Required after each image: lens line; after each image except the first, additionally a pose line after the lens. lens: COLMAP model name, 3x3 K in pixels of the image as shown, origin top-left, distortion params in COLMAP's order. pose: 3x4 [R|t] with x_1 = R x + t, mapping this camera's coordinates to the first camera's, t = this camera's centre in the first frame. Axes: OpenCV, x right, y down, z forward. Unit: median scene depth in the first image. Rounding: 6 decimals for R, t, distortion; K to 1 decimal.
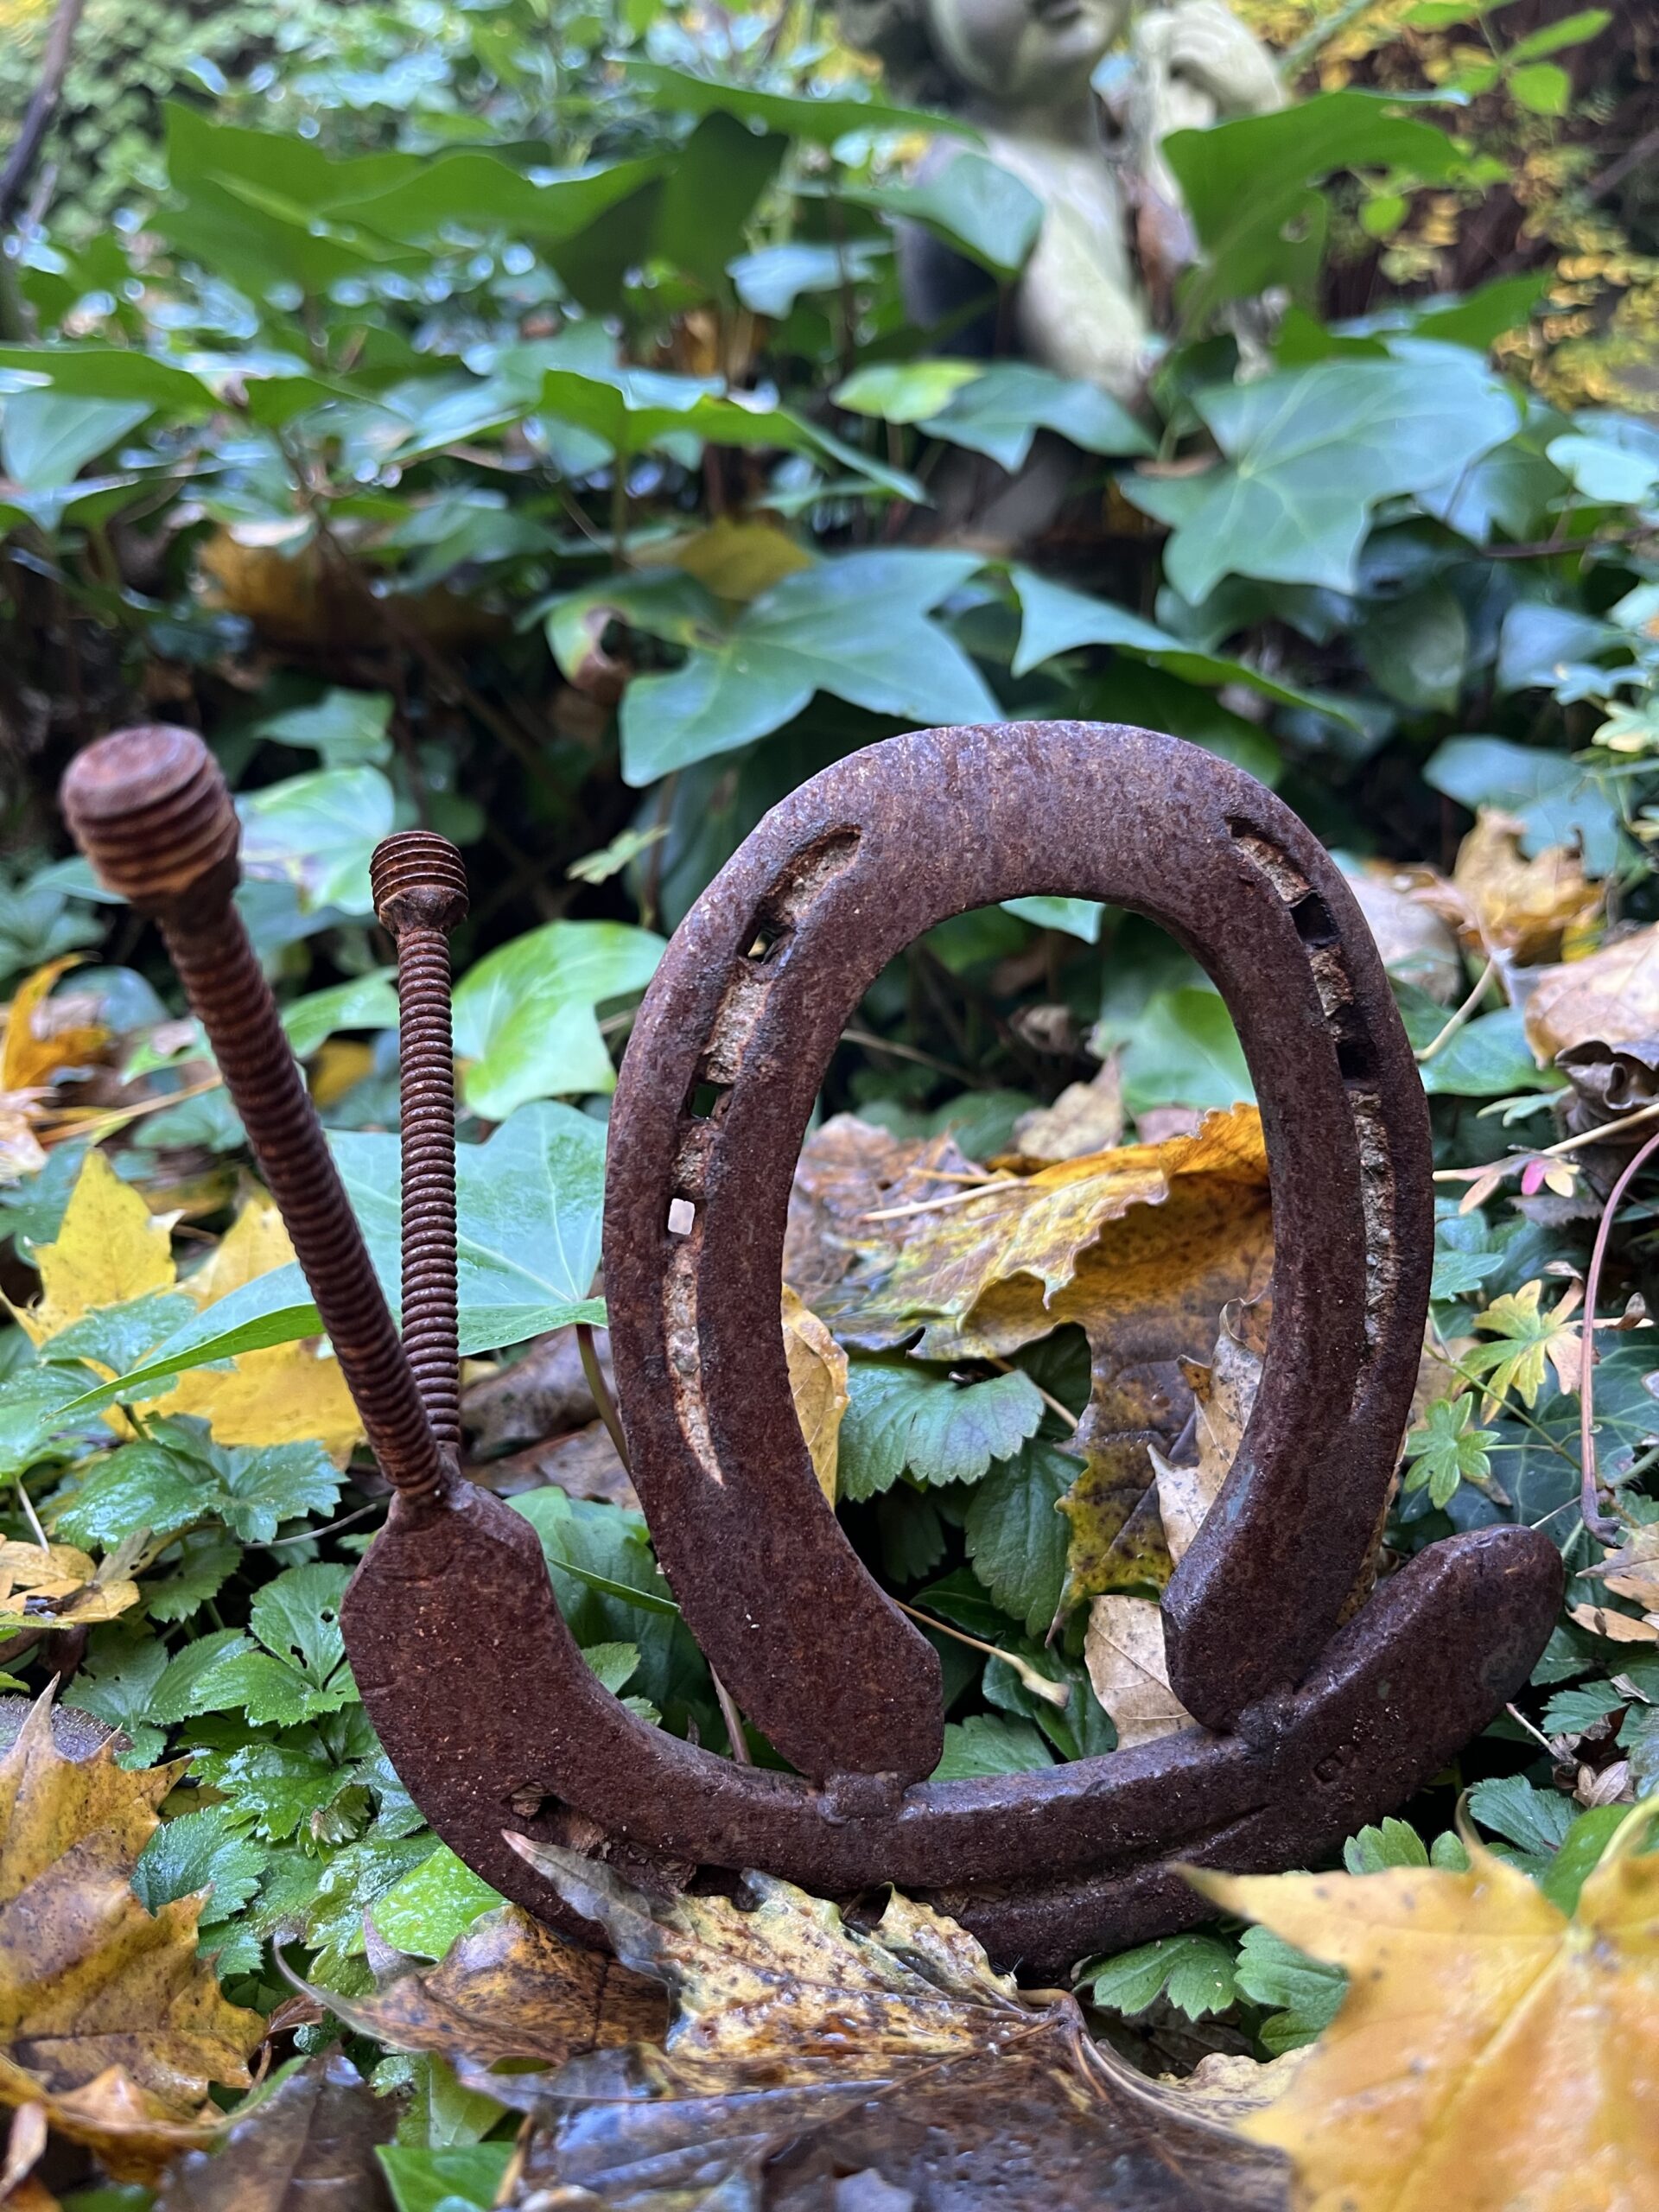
lens RADIAL K [[1720.7, 0, 832.5], [0, 1720.7, 1091.9], [0, 0, 1]] dist [0.020597, -0.037636]
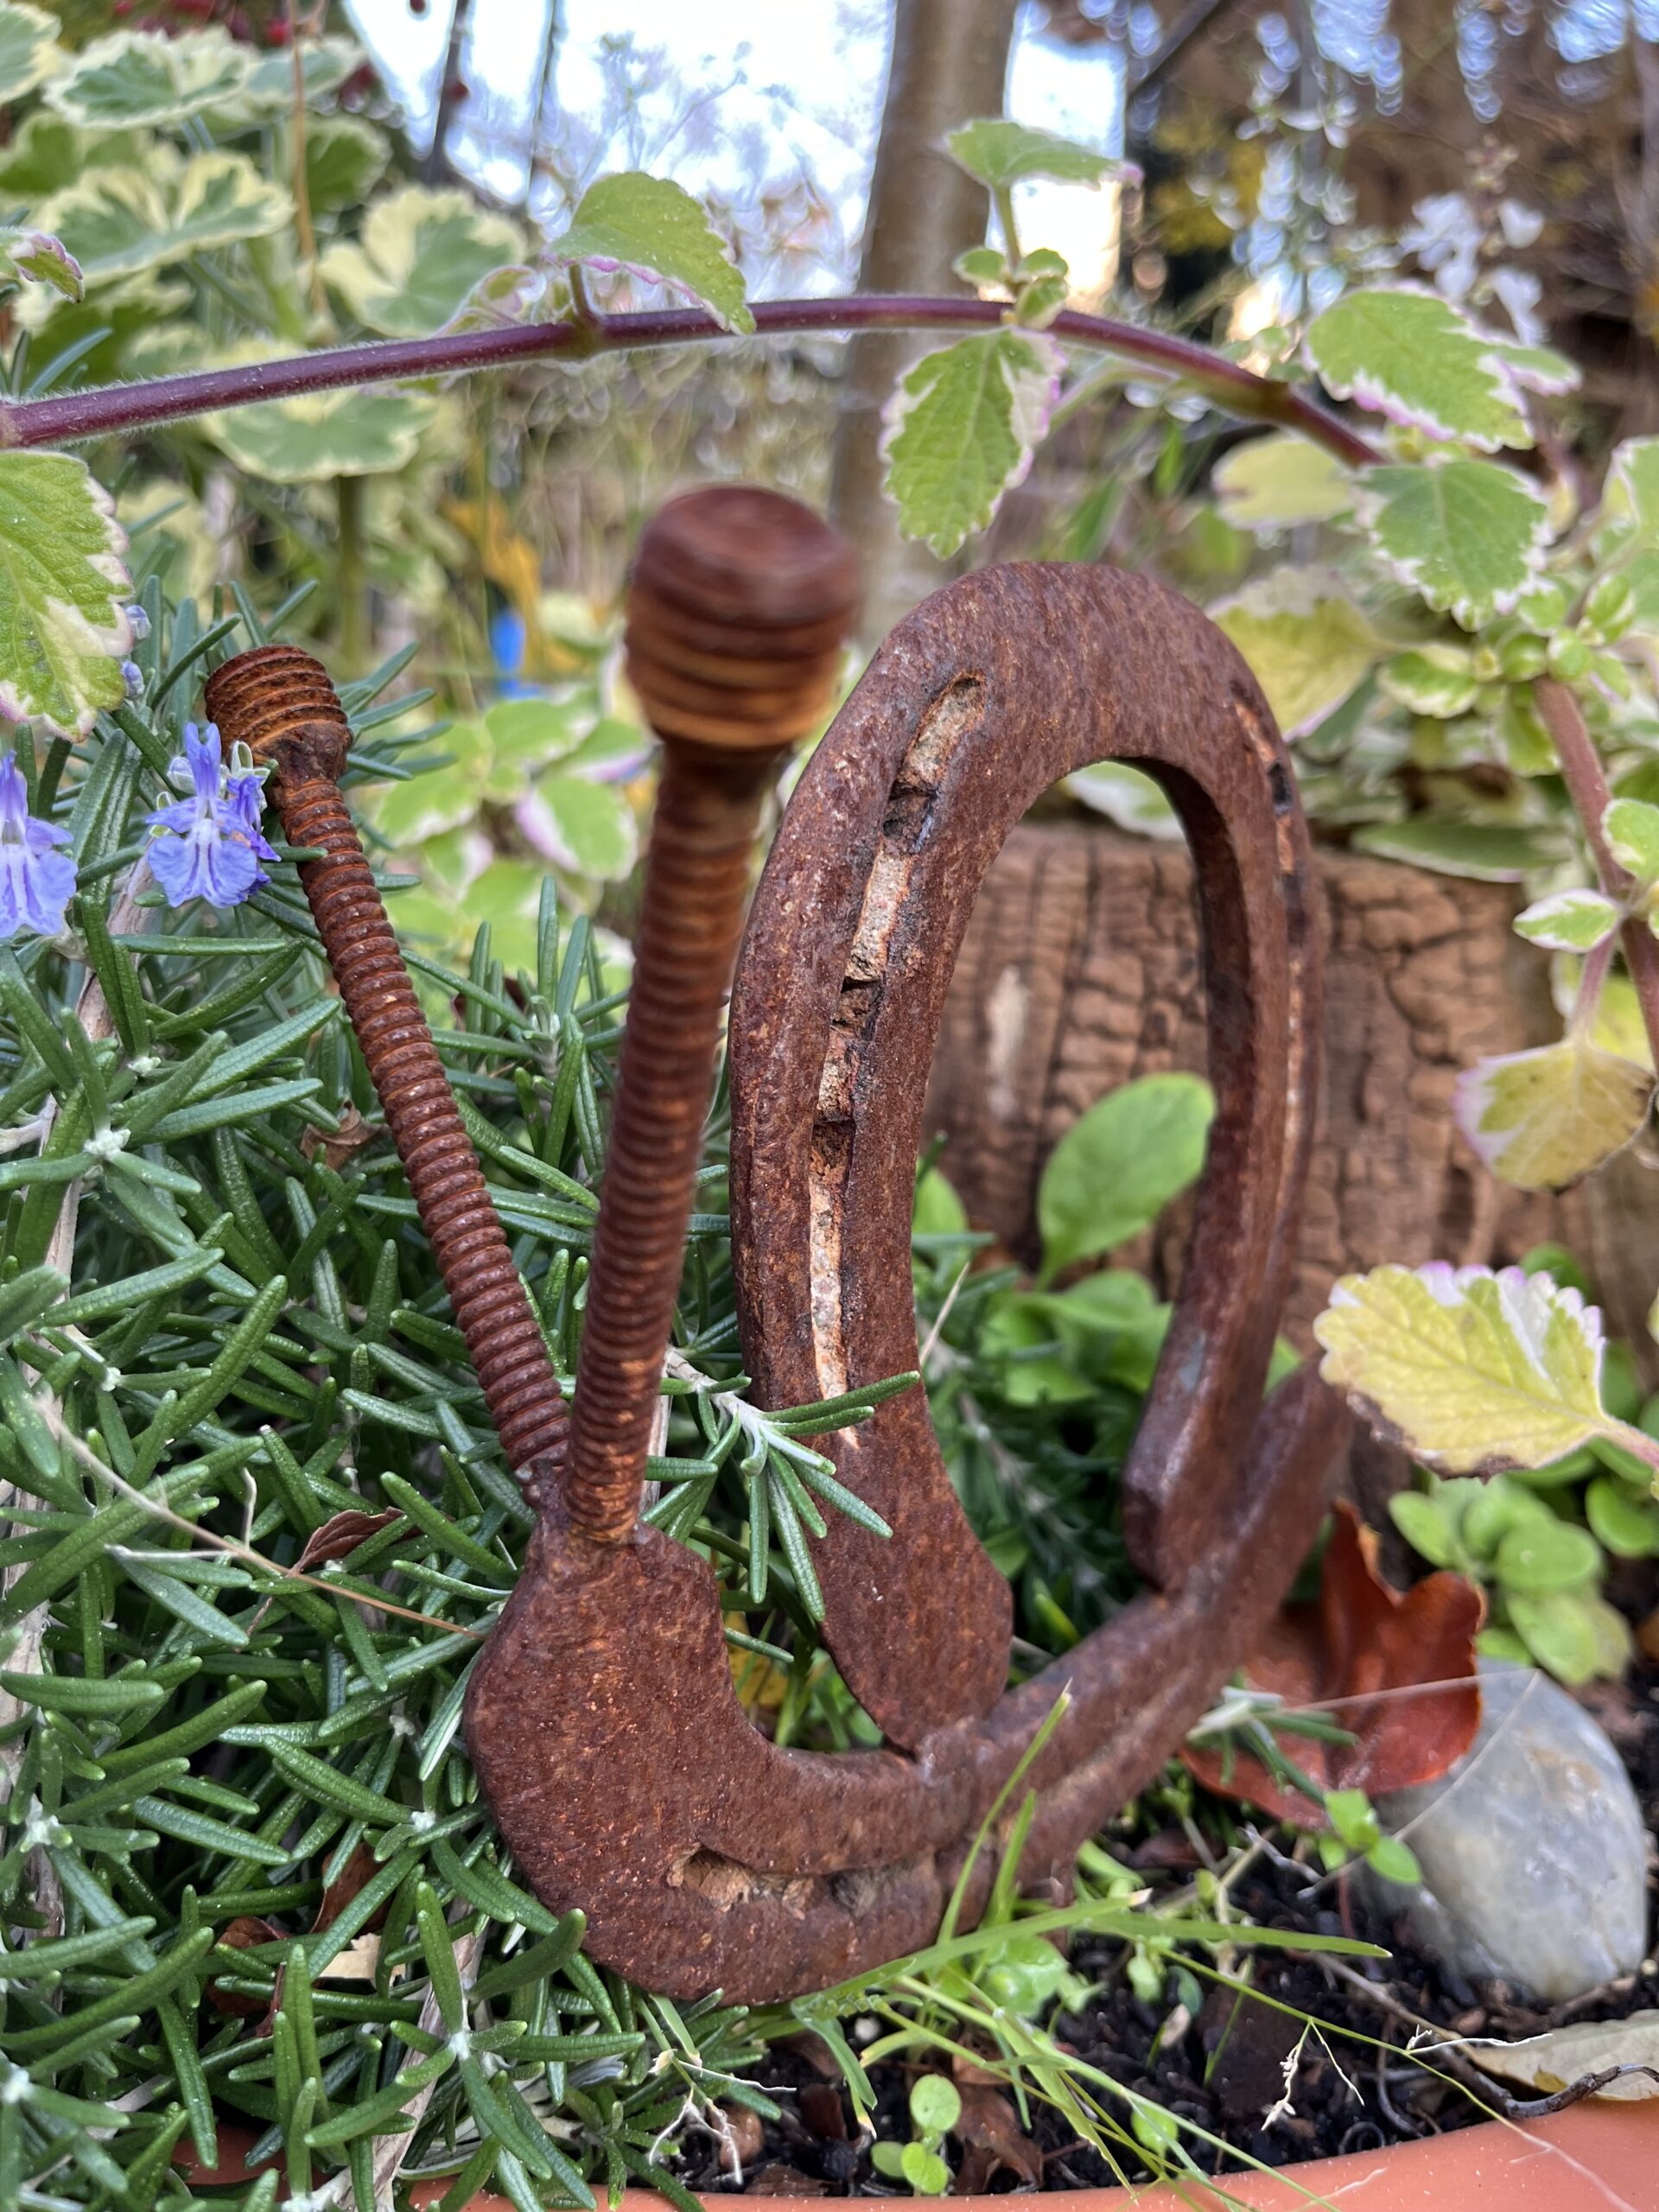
lens RADIAL K [[1720.7, 0, 825.5], [0, 1720.7, 1113.5], [0, 0, 1]] dist [0.020597, -0.037636]
pose [[0.851496, -0.083764, 0.517627, -0.516766], [0.031686, 0.993574, 0.108659, -0.031878], [-0.523402, -0.076121, 0.848679, 0.299467]]
